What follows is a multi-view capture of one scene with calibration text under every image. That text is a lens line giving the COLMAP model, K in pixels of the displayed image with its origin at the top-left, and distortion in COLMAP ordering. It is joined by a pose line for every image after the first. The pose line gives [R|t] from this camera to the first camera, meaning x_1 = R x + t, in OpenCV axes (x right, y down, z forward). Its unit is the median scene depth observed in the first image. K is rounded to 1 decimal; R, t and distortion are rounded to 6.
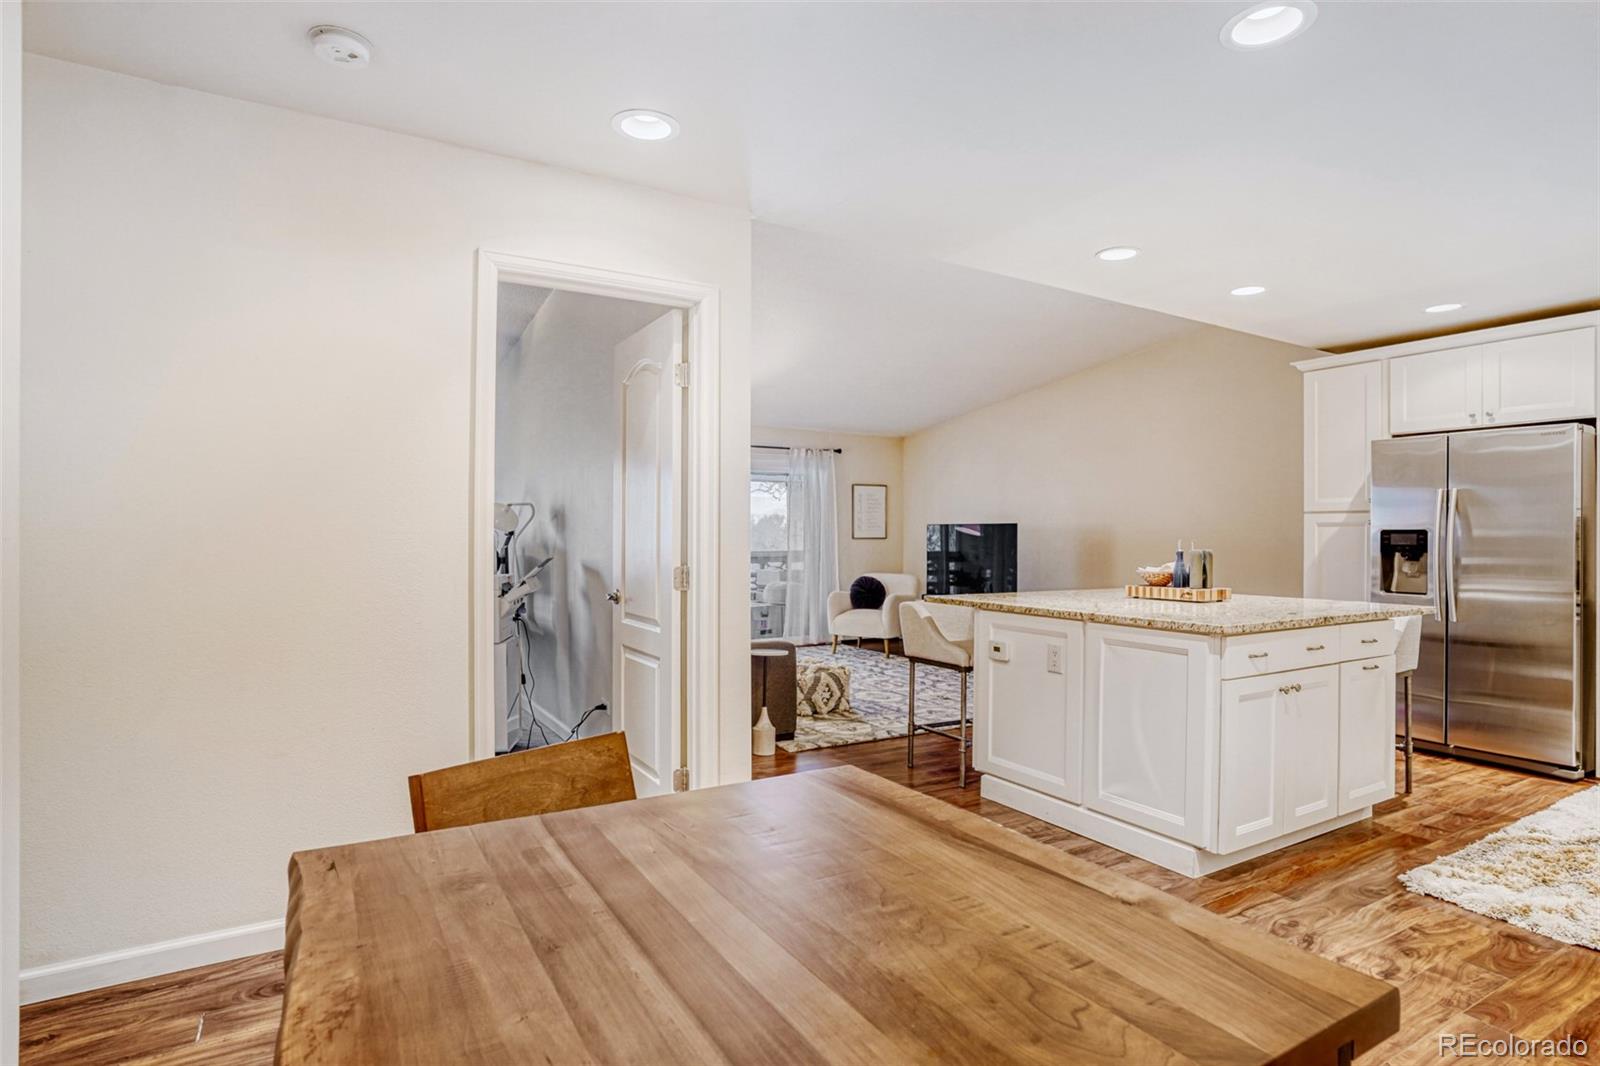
lens RADIAL K [[846.9, 0, 792.0], [0, 846.9, 537.1], [0, 0, 1]] dist [-0.041713, 0.026671]
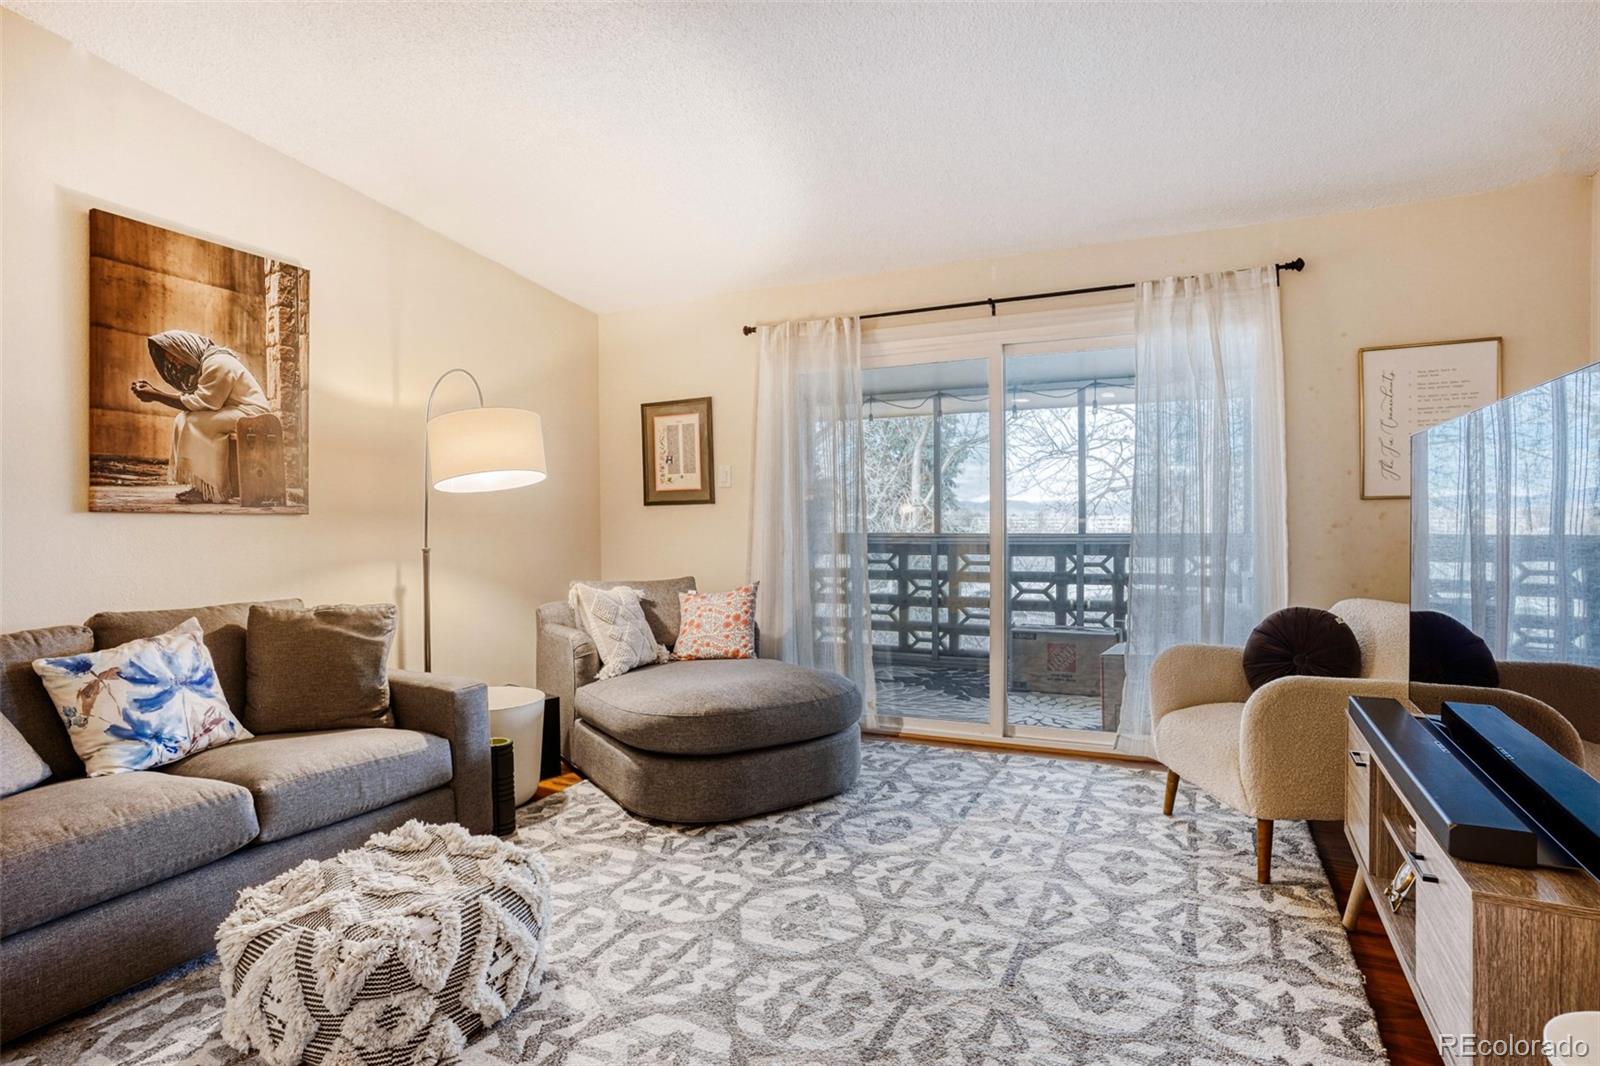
lens RADIAL K [[846.9, 0, 792.0], [0, 846.9, 537.1], [0, 0, 1]] dist [-0.041713, 0.026671]
pose [[0.538054, 0.010554, -0.842844, 0.324810], [0.012473, 0.999712, 0.020480, 0.009646], [0.842818, -0.021532, 0.537768, 0.805974]]
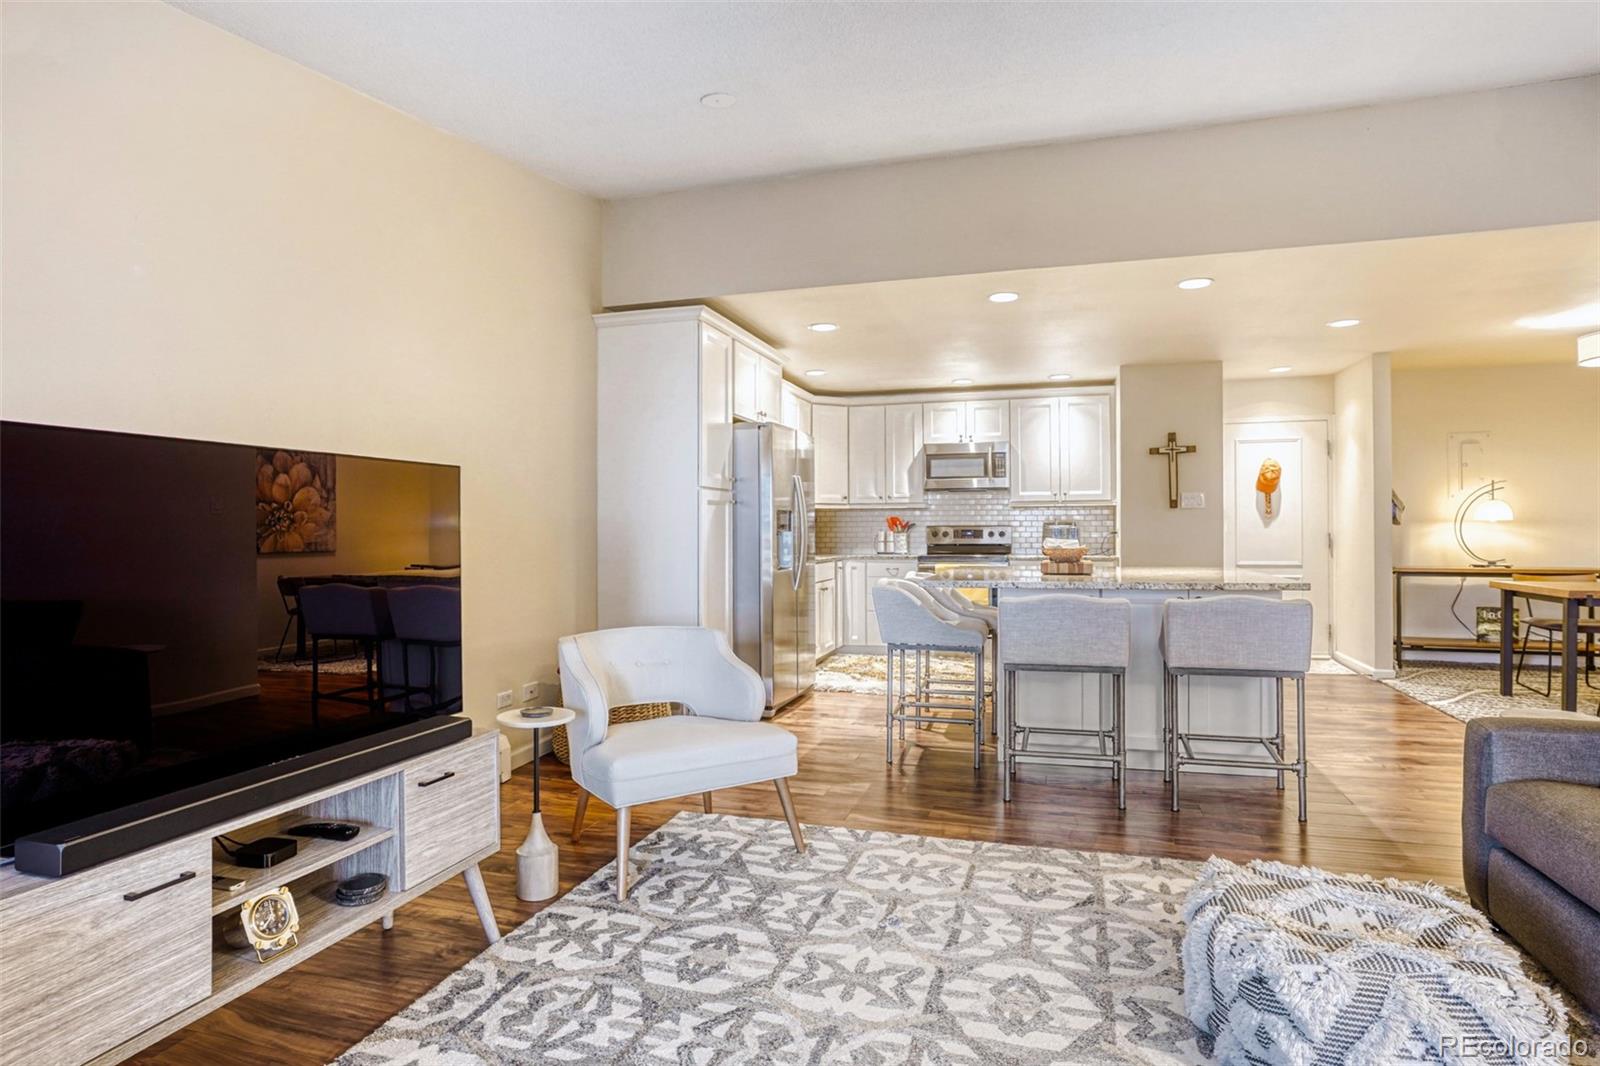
lens RADIAL K [[832.1, 0, 820.6], [0, 832.1, 517.5], [0, 0, 1]] dist [-0.060161, 0.036550]
pose [[-0.672179, 0.008850, 0.740336, -0.071682], [0.000696, 0.999936, -0.011321, 0.007652], [-0.740389, -0.007094, -0.672142, 1.143091]]
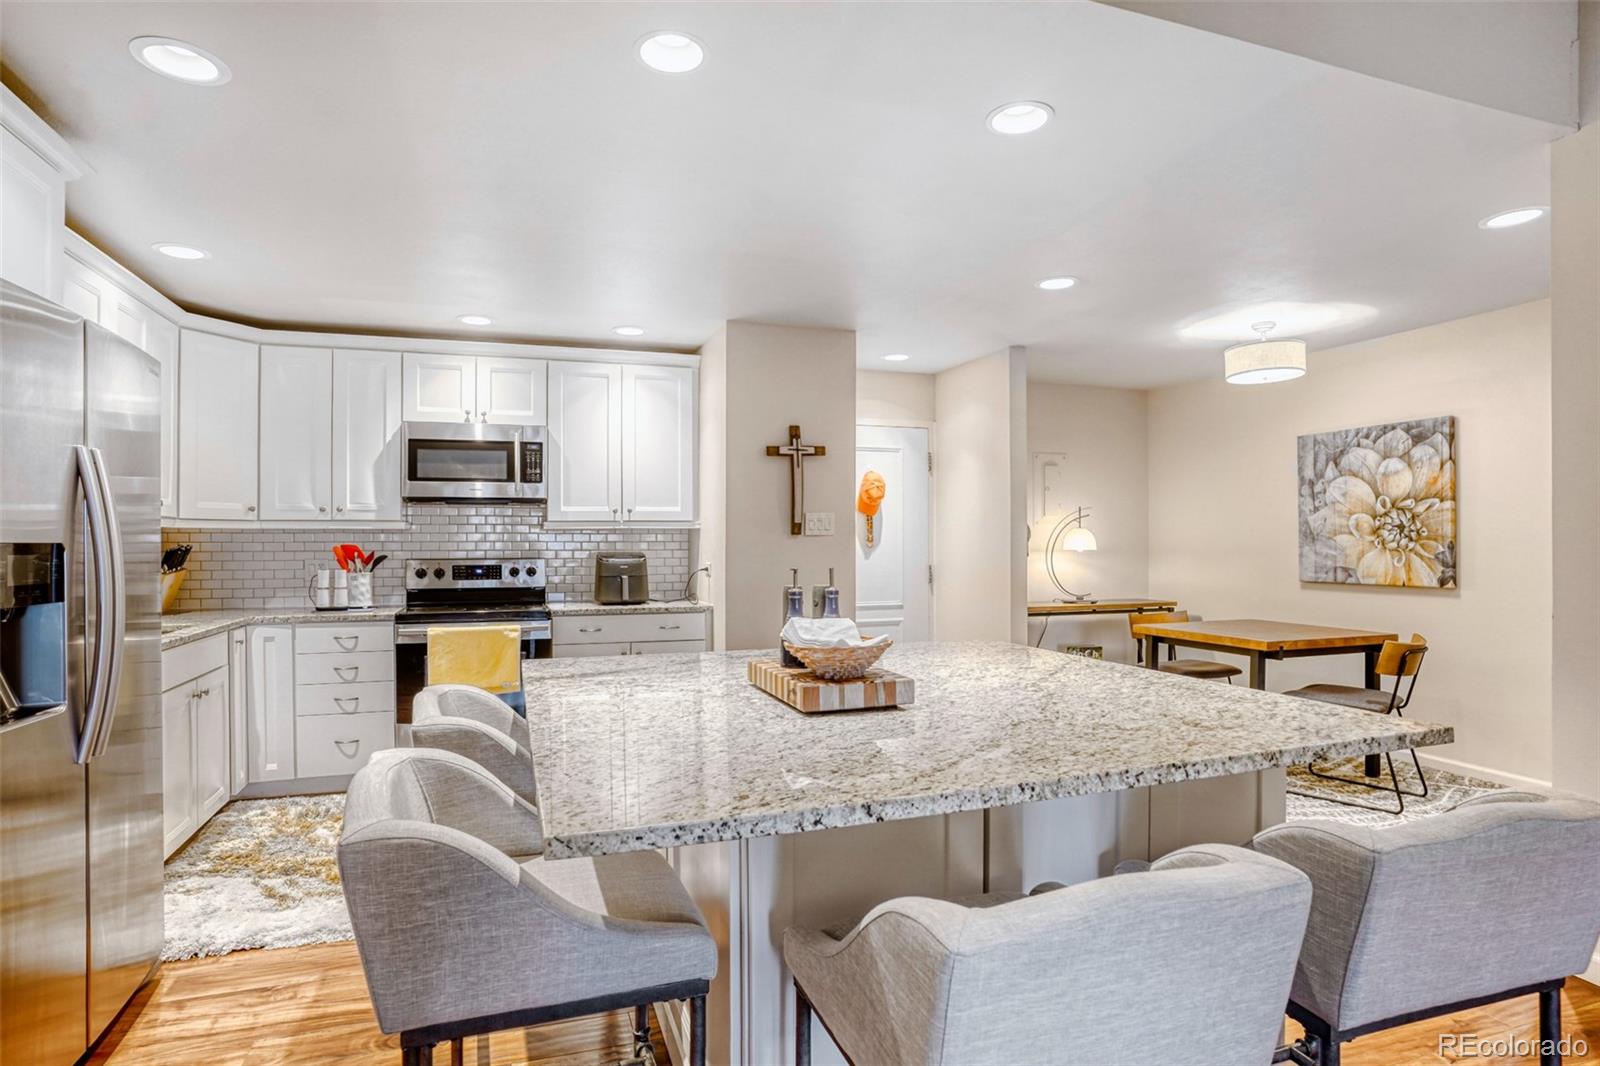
lens RADIAL K [[829.5, 0, 780.1], [0, 829.5, 537.5], [0, 0, 1]] dist [-0.101939, 0.062361]
pose [[-0.974486, -0.000146, 0.224447, 0.223265], [-0.001174, 0.999989, -0.004444, -0.008853], [-0.224444, -0.004594, -0.974476, 0.853530]]
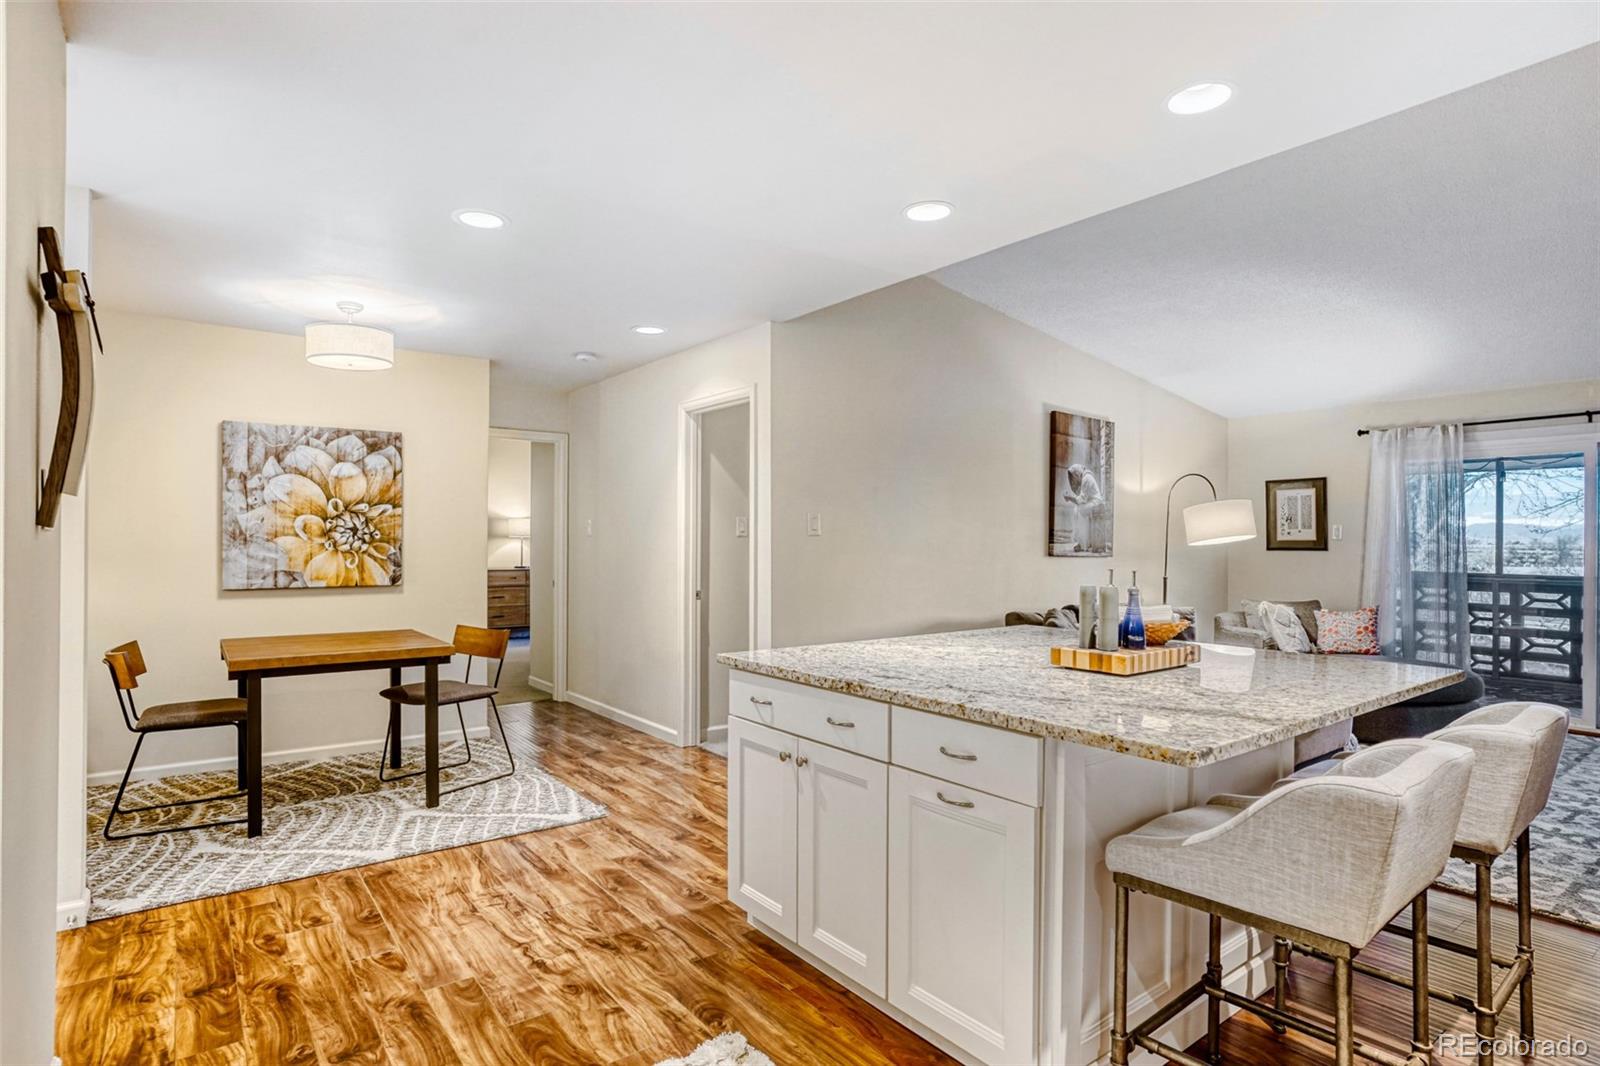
lens RADIAL K [[843.7, 0, 781.2], [0, 843.7, 542.3], [0, 0, 1]] dist [-0.116737, 0.073024]
pose [[0.085424, -0.000131, -0.996345, 0.603707], [-0.003489, 0.999994, -0.000431, -0.011229], [0.996339, 0.003513, 0.085423, 0.406063]]
